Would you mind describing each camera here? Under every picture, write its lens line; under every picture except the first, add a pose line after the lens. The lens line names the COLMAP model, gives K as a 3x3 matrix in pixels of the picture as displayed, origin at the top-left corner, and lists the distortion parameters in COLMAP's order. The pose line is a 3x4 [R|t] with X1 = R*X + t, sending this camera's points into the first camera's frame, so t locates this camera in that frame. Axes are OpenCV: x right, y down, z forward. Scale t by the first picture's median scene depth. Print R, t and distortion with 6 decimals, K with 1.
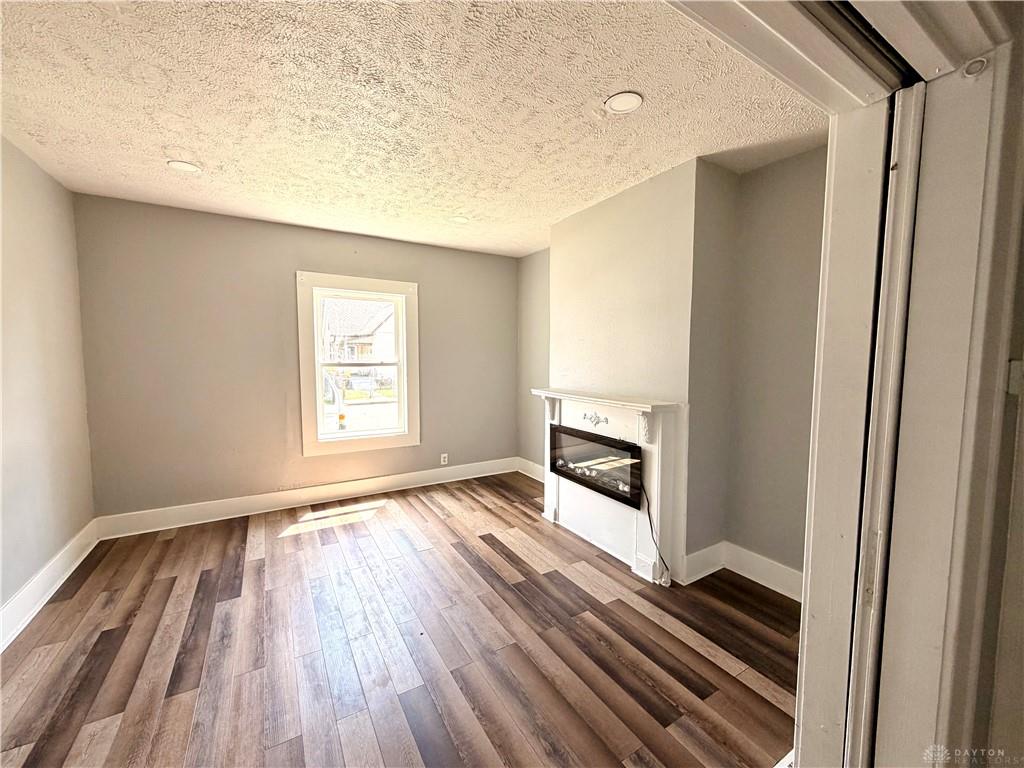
lens RADIAL K [[408.1, 0, 509.2], [0, 408.1, 382.3], [0, 0, 1]] dist [-0.000751, -0.000323]
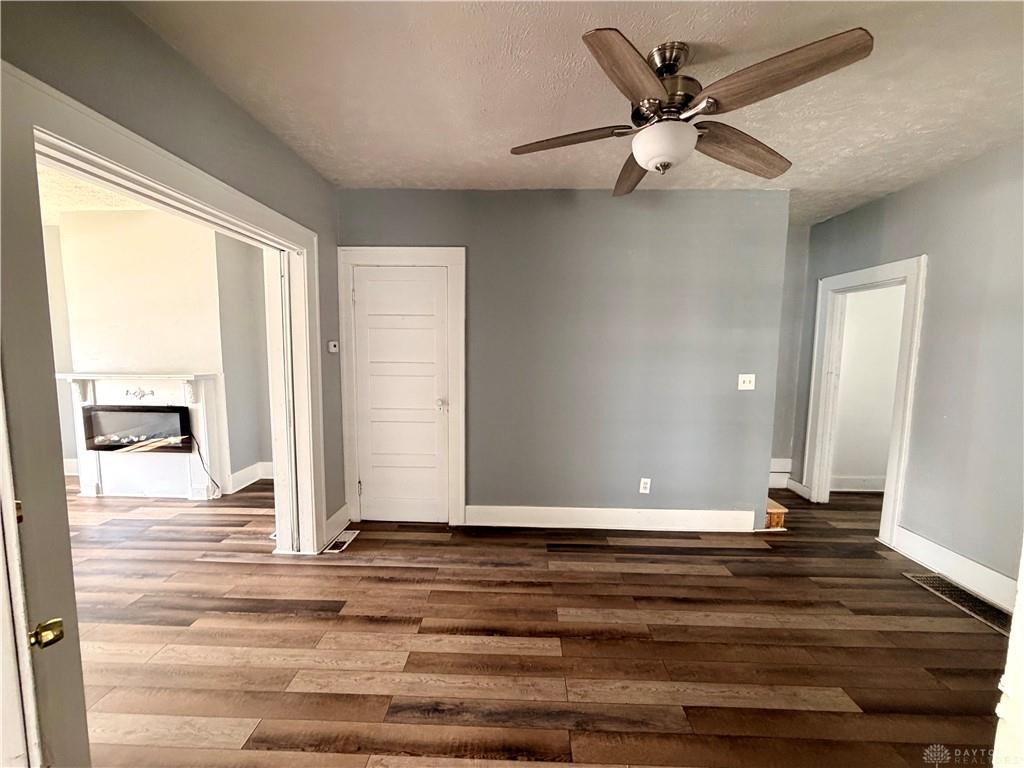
lens RADIAL K [[408.1, 0, 509.2], [0, 408.1, 382.3], [0, 0, 1]] dist [-0.000751, -0.000323]
pose [[0.539552, -0.077529, 0.838375, -0.224994], [0.052164, 0.996917, 0.058619, 0.048533], [-0.840335, 0.012105, 0.541932, -0.617089]]
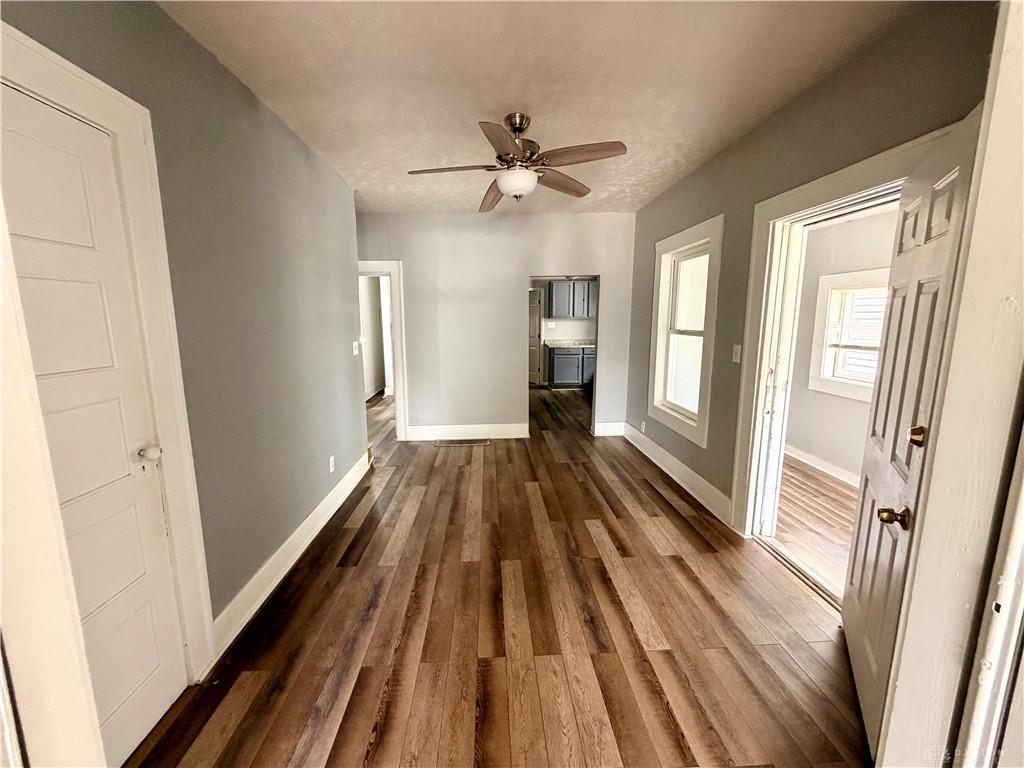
lens RADIAL K [[408.1, 0, 509.2], [0, 408.1, 382.3], [0, 0, 1]] dist [-0.000751, -0.000323]
pose [[-0.883251, -0.078302, 0.462316, -0.005378], [0.030067, 0.974472, 0.222489, -0.023201], [-0.467935, 0.210414, -0.858349, 0.351731]]
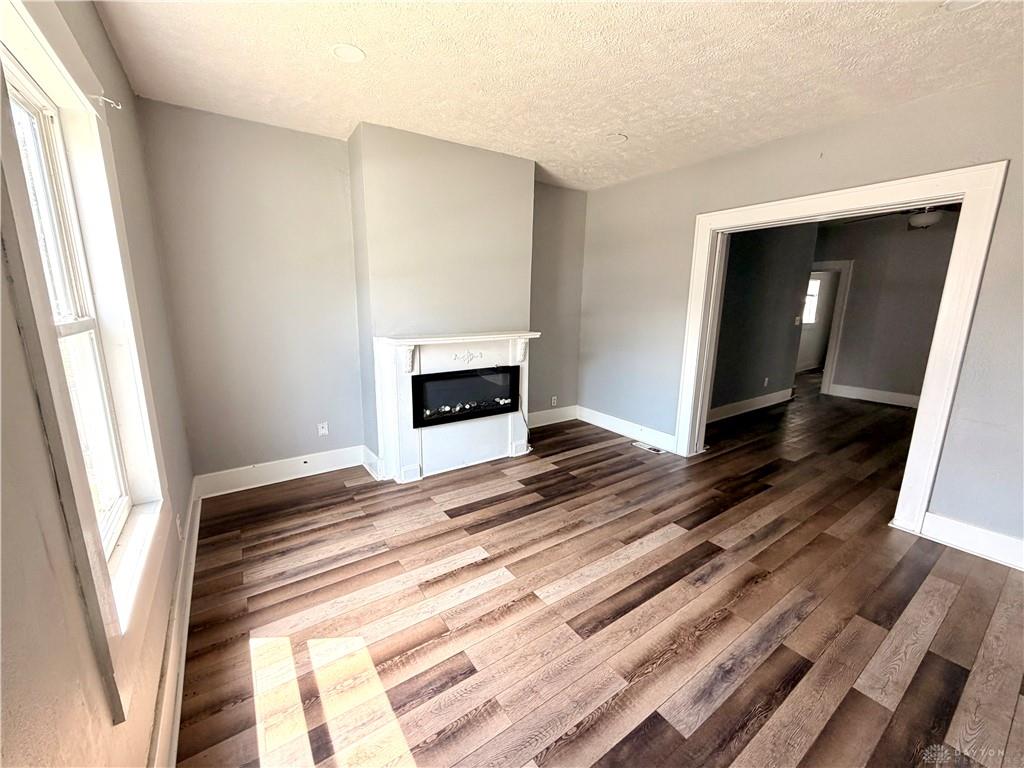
lens RADIAL K [[408.1, 0, 509.2], [0, 408.1, 382.3], [0, 0, 1]] dist [-0.000751, -0.000323]
pose [[-0.064157, -0.205092, 0.976638, -0.968010], [0.060299, 0.976069, 0.208934, -0.072050], [-0.996116, 0.072294, -0.050255, 1.036467]]
